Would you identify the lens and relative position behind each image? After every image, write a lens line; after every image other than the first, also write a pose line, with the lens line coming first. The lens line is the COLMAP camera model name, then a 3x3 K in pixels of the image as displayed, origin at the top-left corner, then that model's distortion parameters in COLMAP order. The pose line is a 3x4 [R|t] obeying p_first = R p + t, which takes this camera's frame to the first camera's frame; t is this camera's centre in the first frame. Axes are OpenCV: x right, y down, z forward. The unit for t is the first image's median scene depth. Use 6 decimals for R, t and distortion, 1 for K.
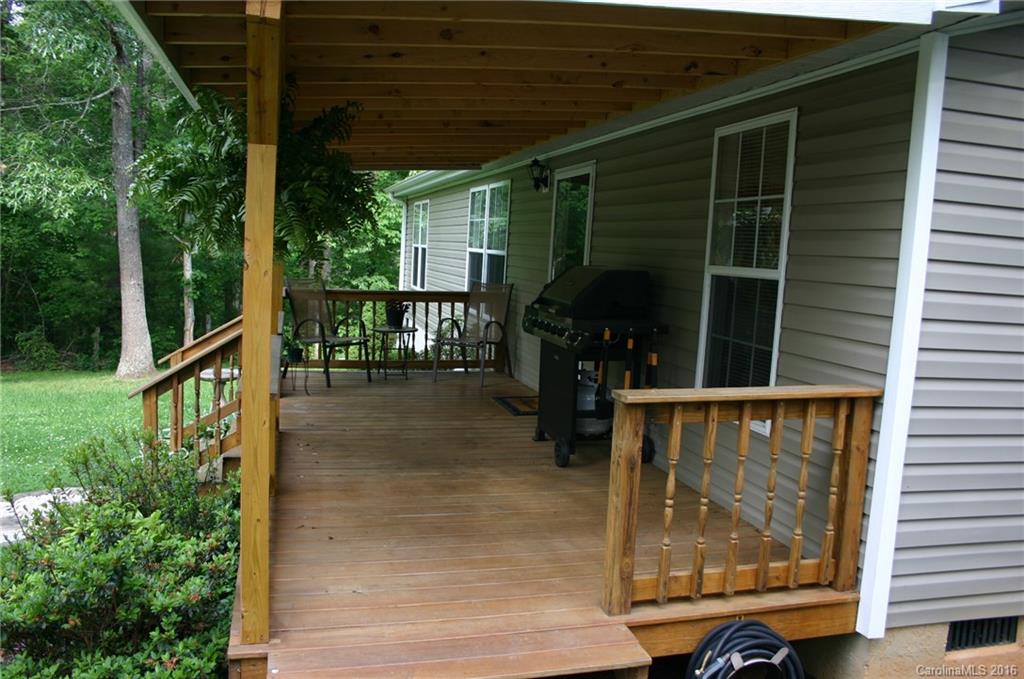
lens RADIAL K [[835.5, 0, 508.4], [0, 835.5, 335.6], [0, 0, 1]] dist [-0.117977, 0.074415]
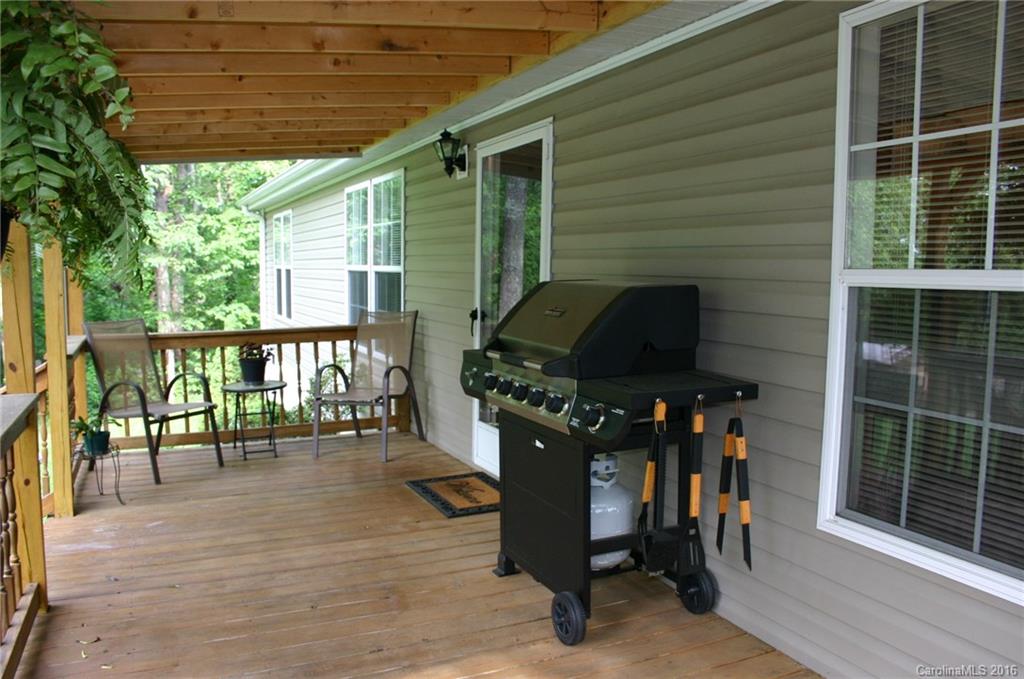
lens RADIAL K [[835.5, 0, 506.9], [0, 835.5, 345.9], [0, 0, 1]] dist [-0.117977, 0.074415]
pose [[0.986479, -0.062469, 0.151516, -0.030315], [0.063263, 0.997997, -0.000420, -0.027557], [-0.151187, 0.010000, 0.988455, 0.287162]]
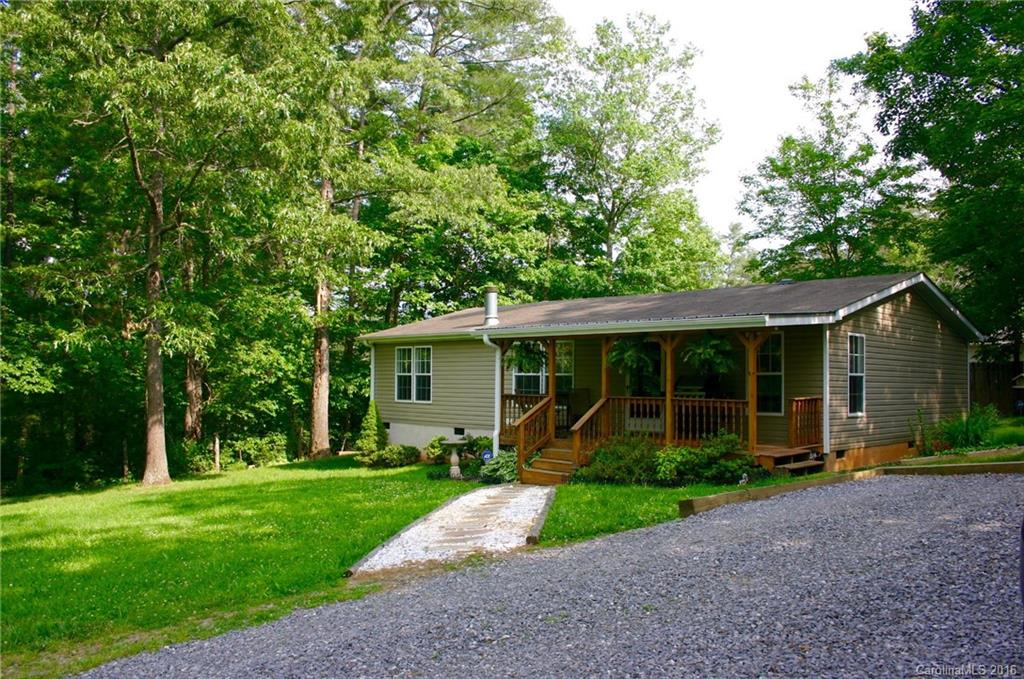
lens RADIAL K [[835.5, 0, 509.8], [0, 835.5, 335.6], [0, 0, 1]] dist [-0.117977, 0.074415]
pose [[0.860090, -0.010997, 0.510024, -1.329382], [0.087014, 0.988279, -0.125430, 0.060412], [-0.502667, 0.152260, 0.850966, -0.815572]]
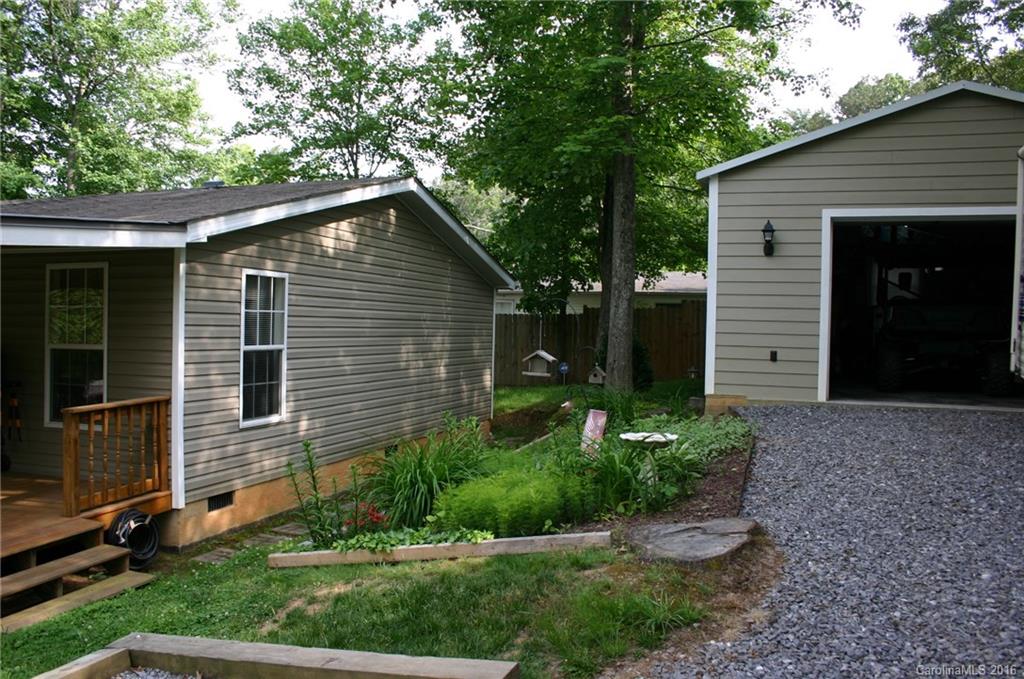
lens RADIAL K [[835.5, 0, 516.9], [0, 835.5, 343.1], [0, 0, 1]] dist [-0.117977, 0.074415]
pose [[0.539478, -0.058542, 0.839962, -0.361782], [0.099290, 0.995043, 0.005580, 0.001252], [-0.836125, 0.080390, 0.542616, -0.406740]]
